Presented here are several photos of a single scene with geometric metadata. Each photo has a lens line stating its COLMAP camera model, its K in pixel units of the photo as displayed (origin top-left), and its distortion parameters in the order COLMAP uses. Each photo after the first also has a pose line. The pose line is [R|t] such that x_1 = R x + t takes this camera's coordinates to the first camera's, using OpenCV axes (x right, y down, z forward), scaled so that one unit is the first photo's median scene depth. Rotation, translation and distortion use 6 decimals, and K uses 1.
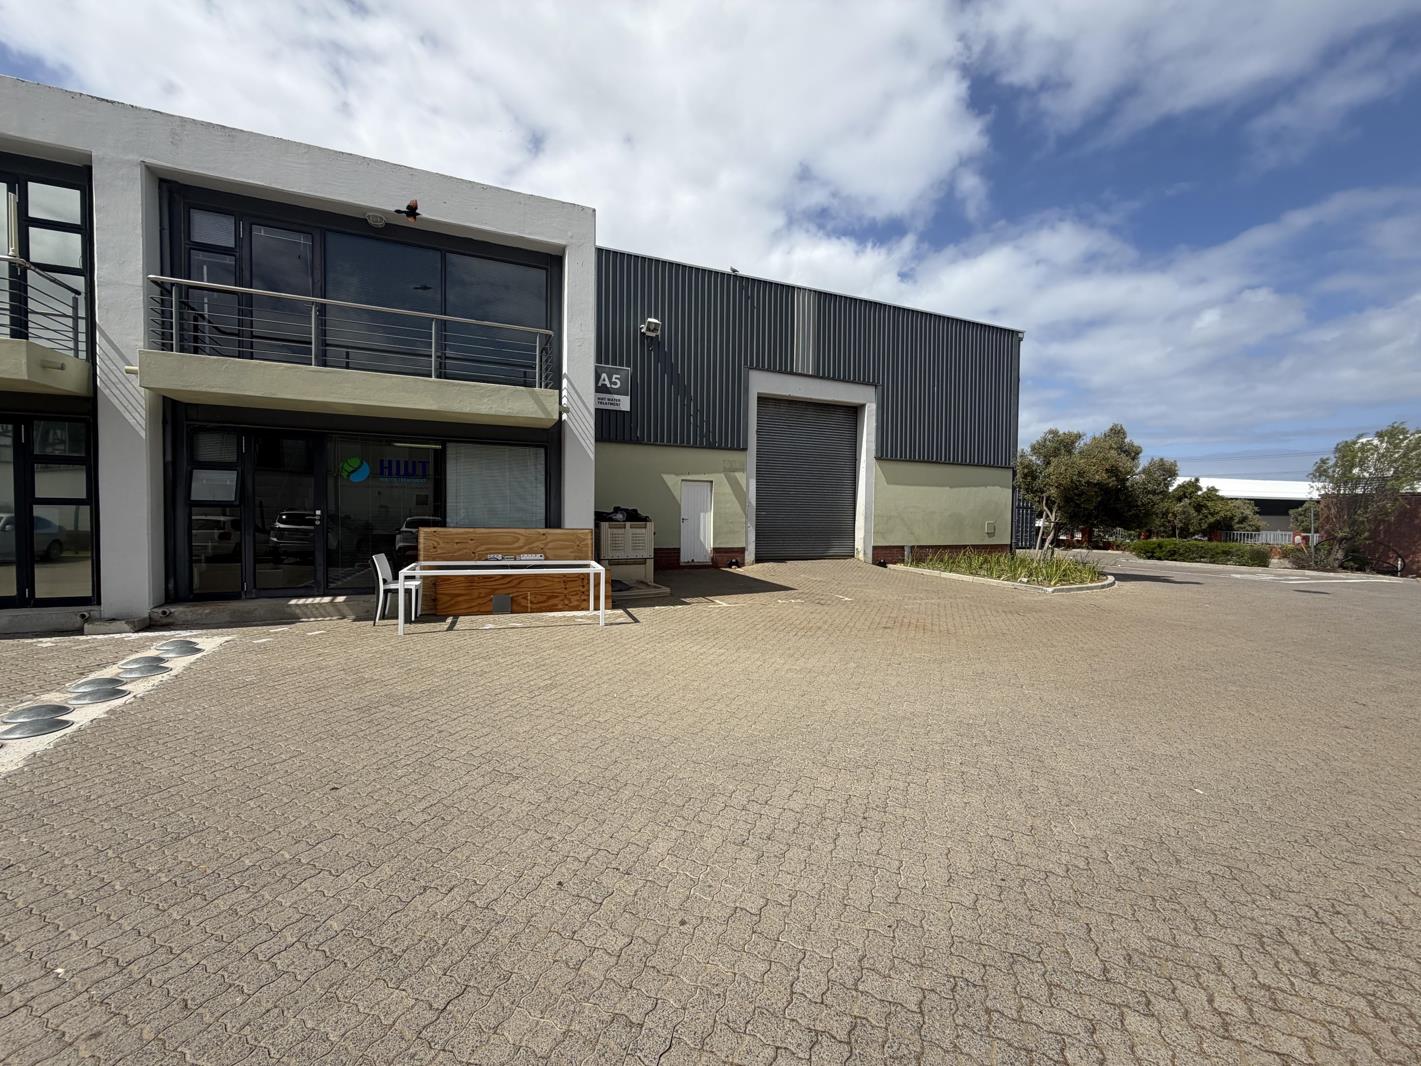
lens RADIAL K [[570.7, 0, 707.7], [0, 570.7, 533.0], [0, 0, 1]] dist [-0.007448, 0.000773]
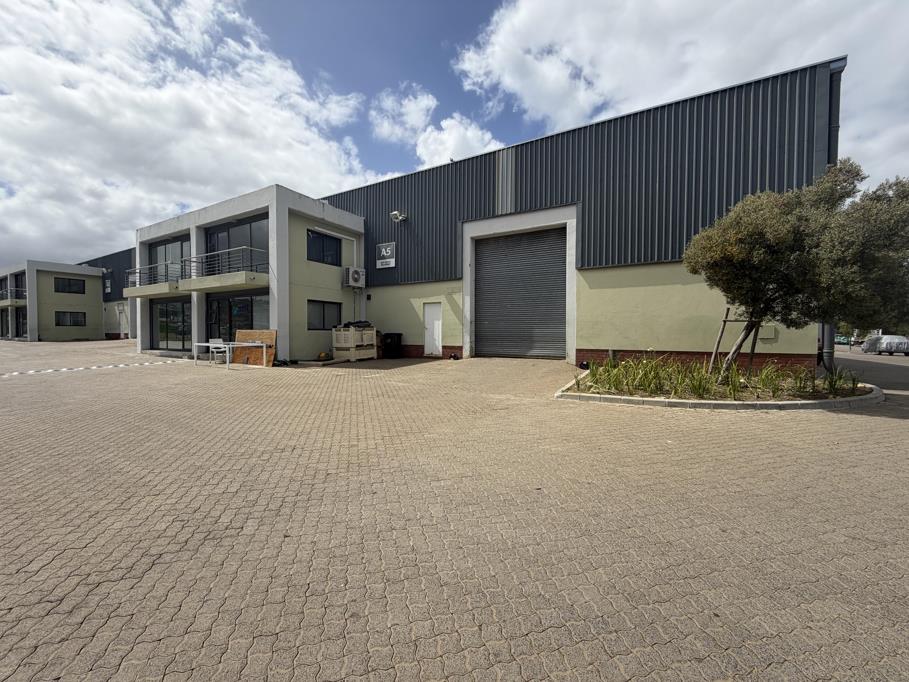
lens RADIAL K [[365.1, 0, 460.2], [0, 365.1, 339.7], [0, 0, 1]] dist [-0.007448, 0.000773]
pose [[0.599469, 0.002700, -0.800393, 0.806524], [-0.017625, 0.999796, -0.009828, 0.017826], [0.800204, 0.019999, 0.599394, 0.445813]]
